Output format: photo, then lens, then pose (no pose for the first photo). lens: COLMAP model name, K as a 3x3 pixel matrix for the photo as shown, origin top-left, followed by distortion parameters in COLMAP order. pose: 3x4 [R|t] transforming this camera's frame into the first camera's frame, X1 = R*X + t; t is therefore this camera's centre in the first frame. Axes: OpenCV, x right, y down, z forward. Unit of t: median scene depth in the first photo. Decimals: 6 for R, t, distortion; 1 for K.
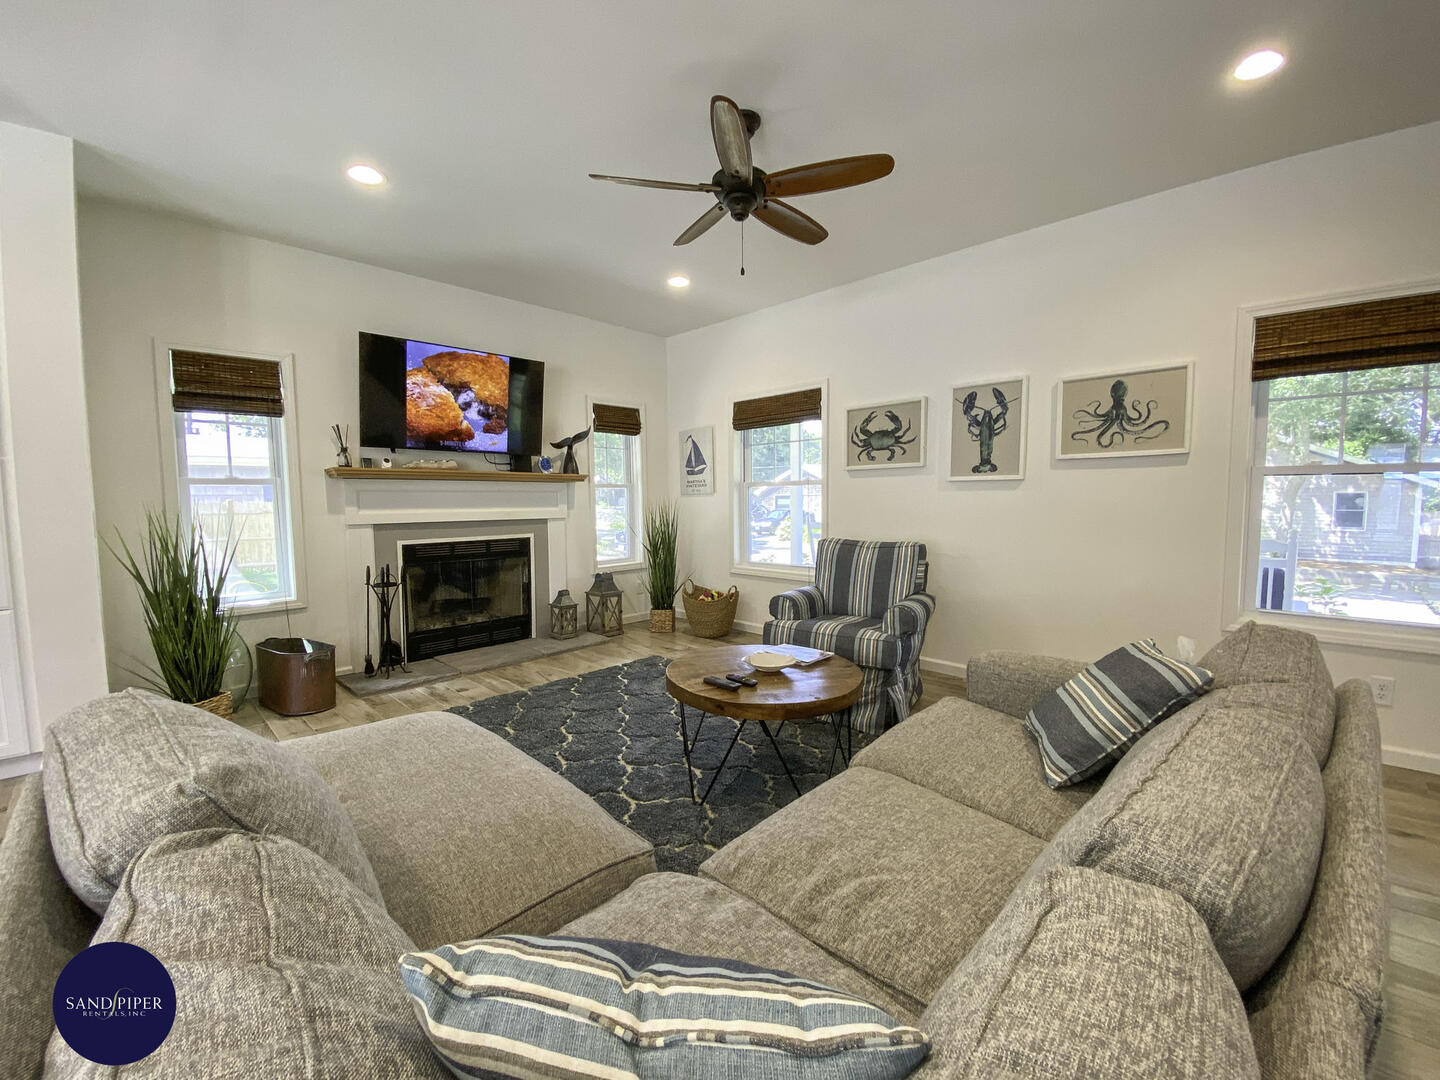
lens RADIAL K [[596.0, 0, 720.0], [0, 596.0, 540.0], [0, 0, 1]] dist [0.016854, -0.015814]
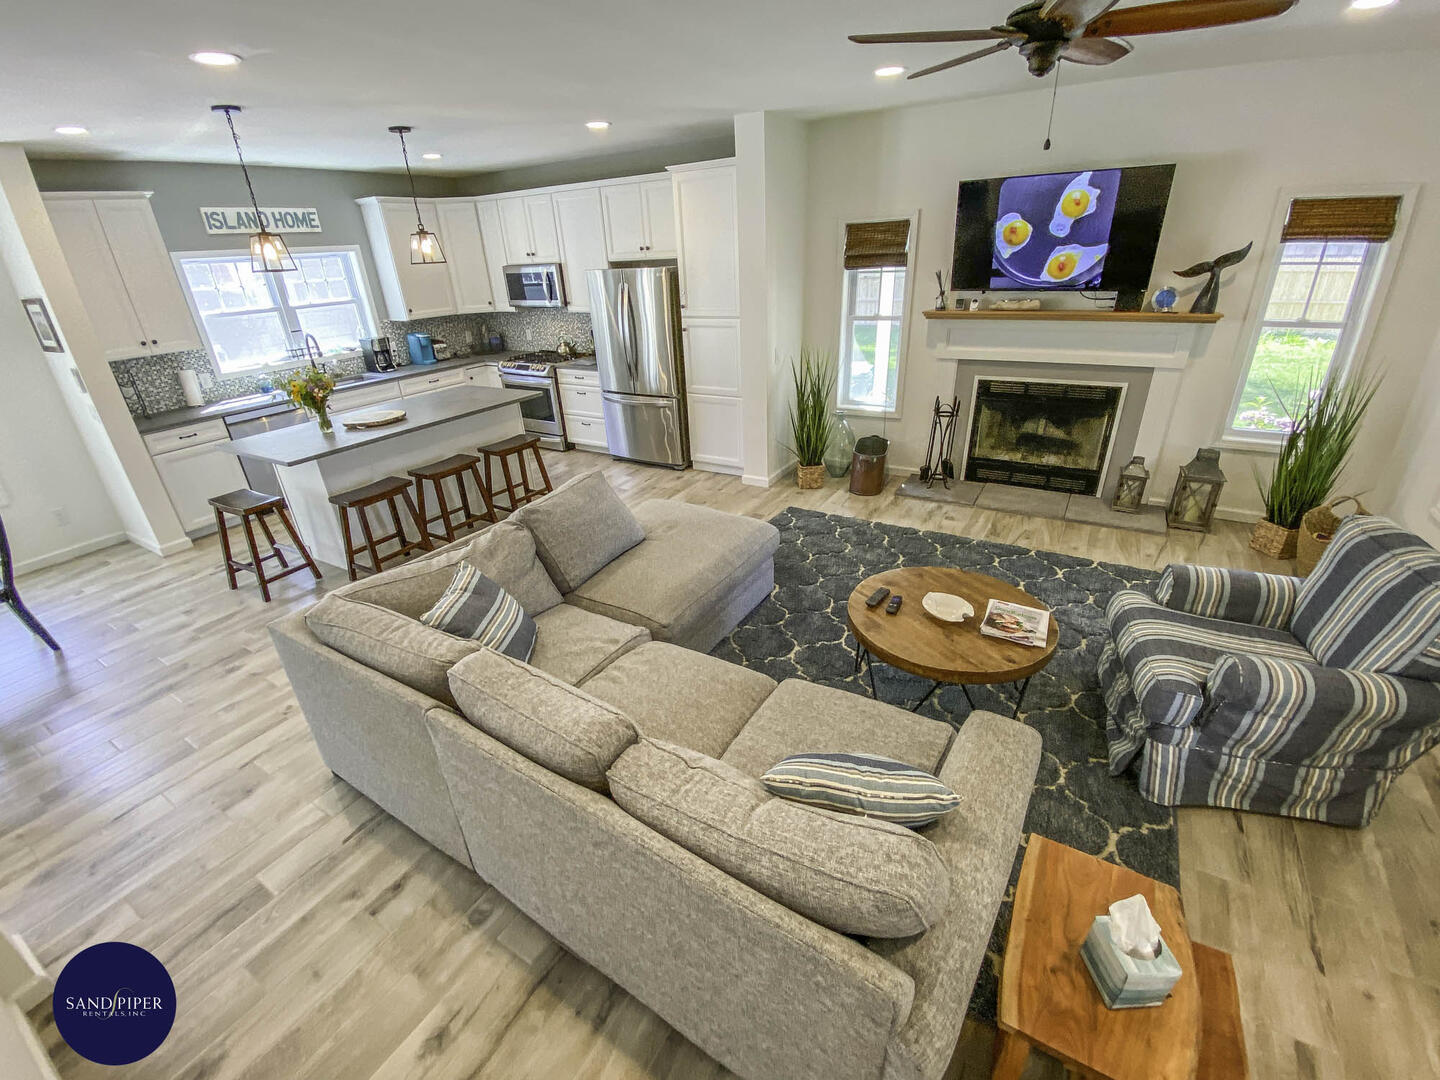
lens RADIAL K [[612.8, 0, 720.8], [0, 612.8, 542.6], [0, 0, 1]] dist [0.014663, -0.015708]
pose [[0.219373, 0.416317, -0.882358, 0.519508], [-0.027340, 0.906656, 0.420984, -0.190100], [0.975258, -0.068229, 0.210279, 0.264980]]
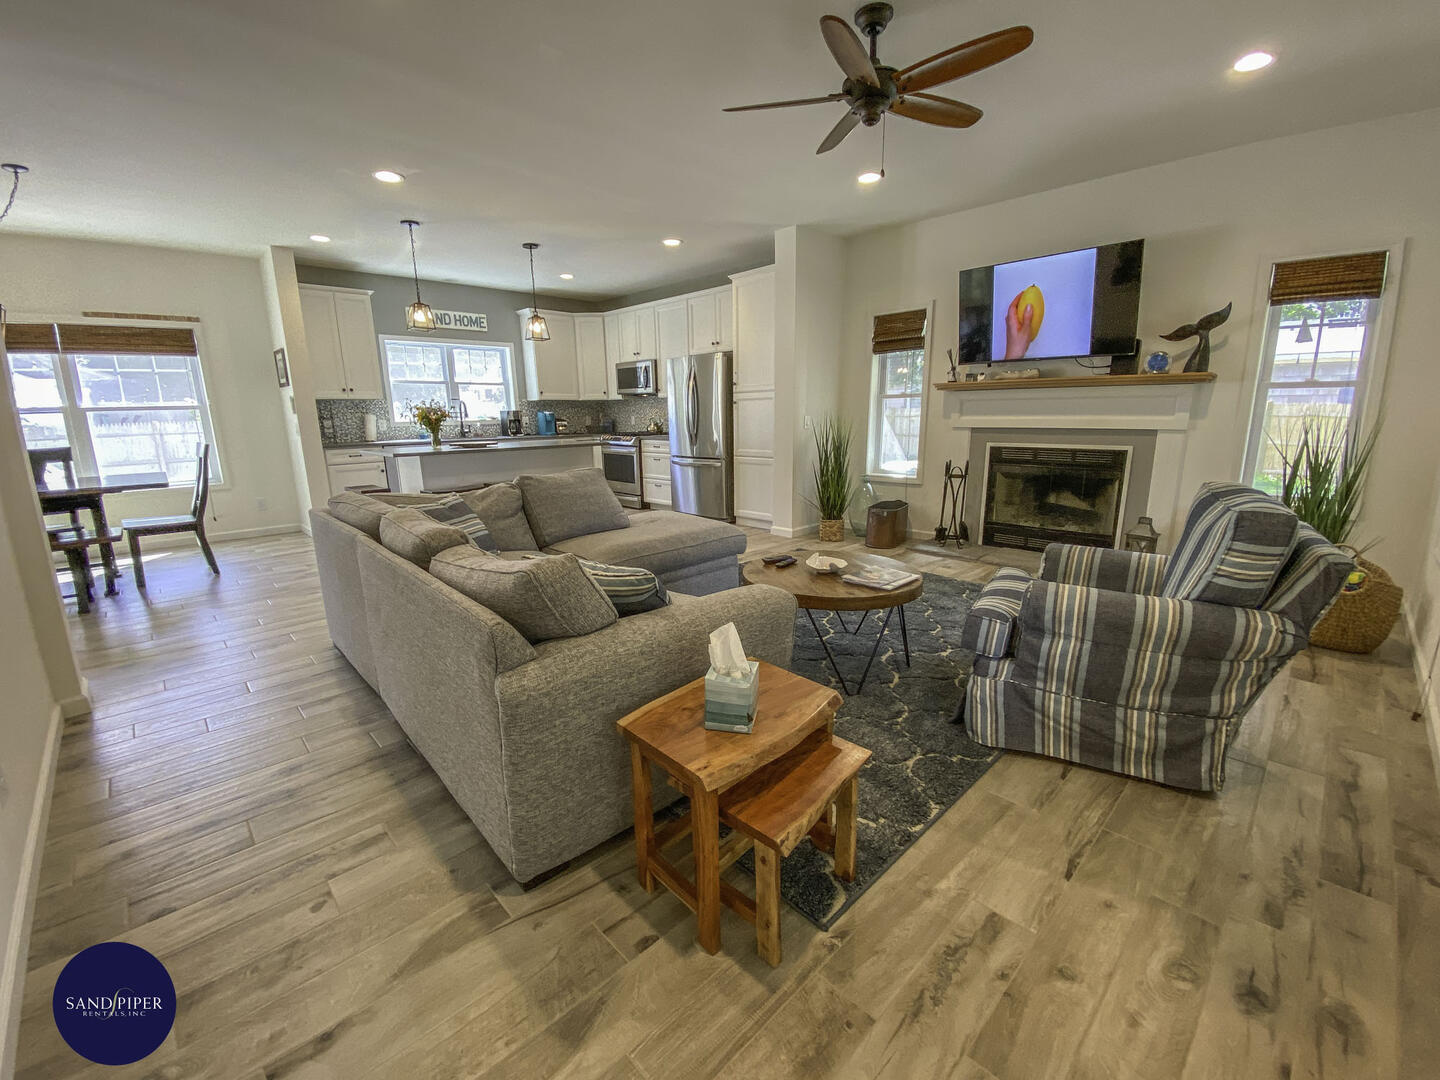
lens RADIAL K [[596.0, 0, 720.0], [0, 596.0, 540.0], [0, 0, 1]] dist [0.016854, -0.015814]
pose [[-0.030544, 0.220688, -0.974866, 0.695212], [-0.057114, 0.973342, 0.222132, -0.044462], [0.997900, 0.062463, -0.017125, 0.502323]]
